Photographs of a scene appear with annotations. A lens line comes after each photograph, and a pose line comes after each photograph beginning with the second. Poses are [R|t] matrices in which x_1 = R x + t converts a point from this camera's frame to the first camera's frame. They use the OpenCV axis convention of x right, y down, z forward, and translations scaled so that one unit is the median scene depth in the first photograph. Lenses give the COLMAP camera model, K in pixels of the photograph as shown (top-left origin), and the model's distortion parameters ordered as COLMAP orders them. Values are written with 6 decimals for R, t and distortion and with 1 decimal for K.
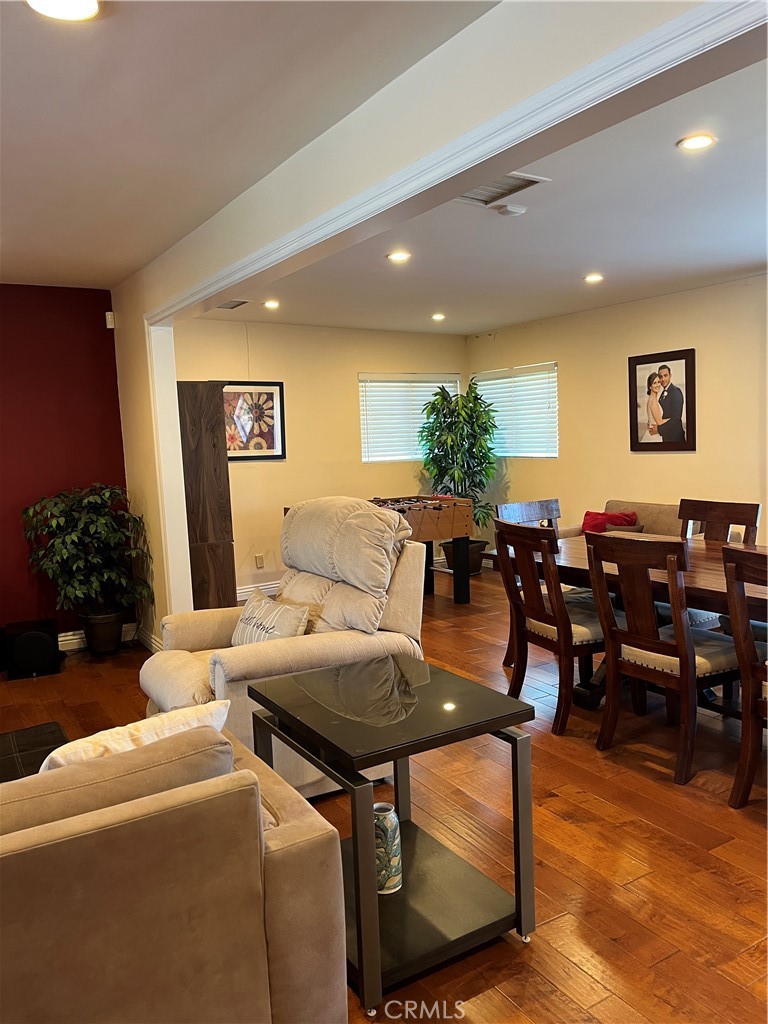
lens RADIAL K [[783.0, 0, 379.0], [0, 783.0, 511.0], [0, 0, 1]] dist [0.039752, -0.047392]
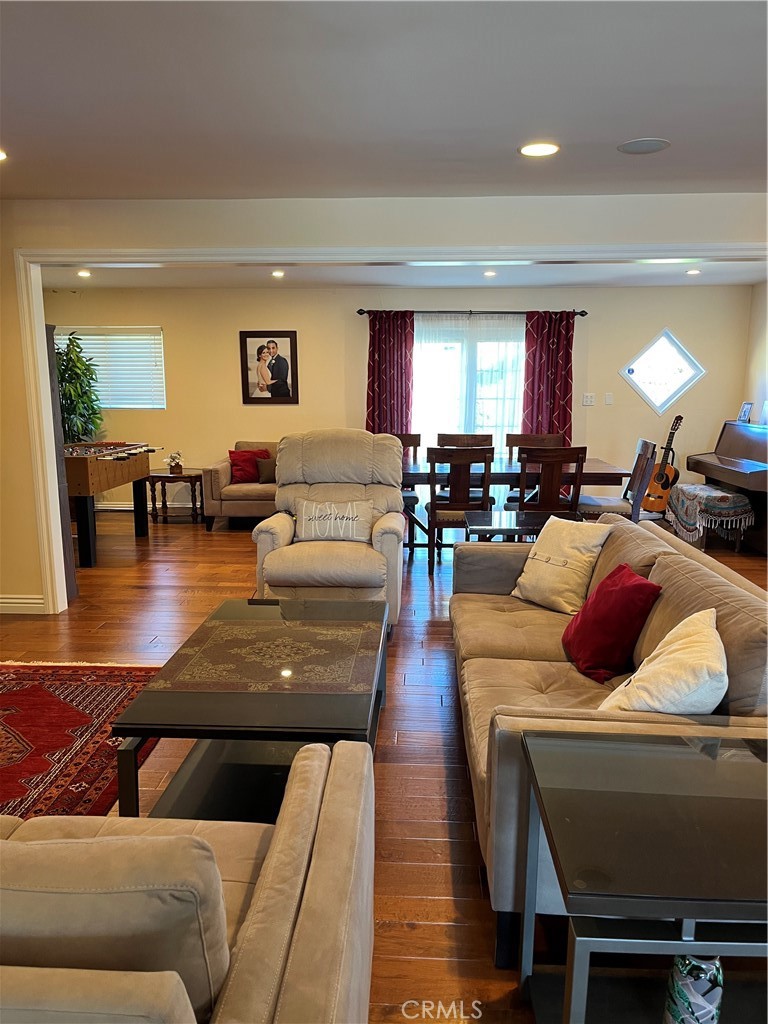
lens RADIAL K [[783.0, 0, 382.1], [0, 783.0, 520.1], [0, 0, 1]] dist [0.039752, -0.047392]
pose [[0.561231, -0.107634, 0.820631, -0.662991], [0.059762, 0.994190, 0.089526, 0.013631], [-0.825499, -0.001203, 0.564402, 0.073557]]
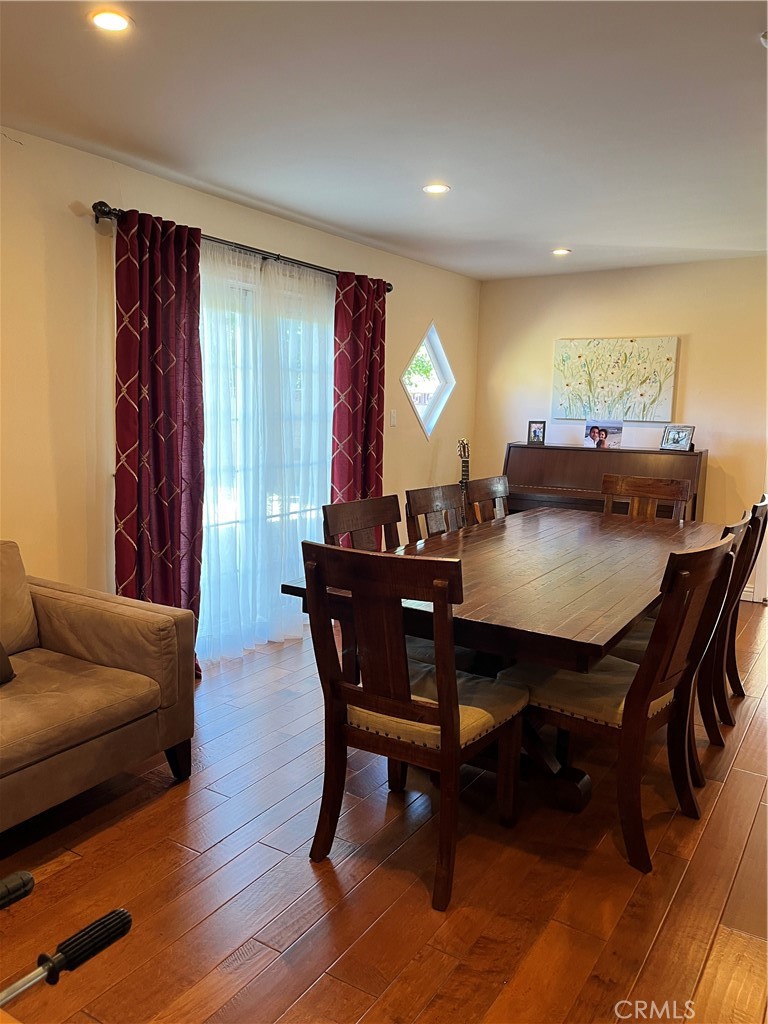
lens RADIAL K [[783.0, 0, 380.9], [0, 783.0, 507.4], [0, 0, 1]] dist [0.039752, -0.047392]
pose [[-0.434887, -0.098162, 0.895119, -0.157840], [0.083249, 0.985401, 0.148509, -0.080899], [-0.896629, 0.139102, -0.420366, 0.916356]]
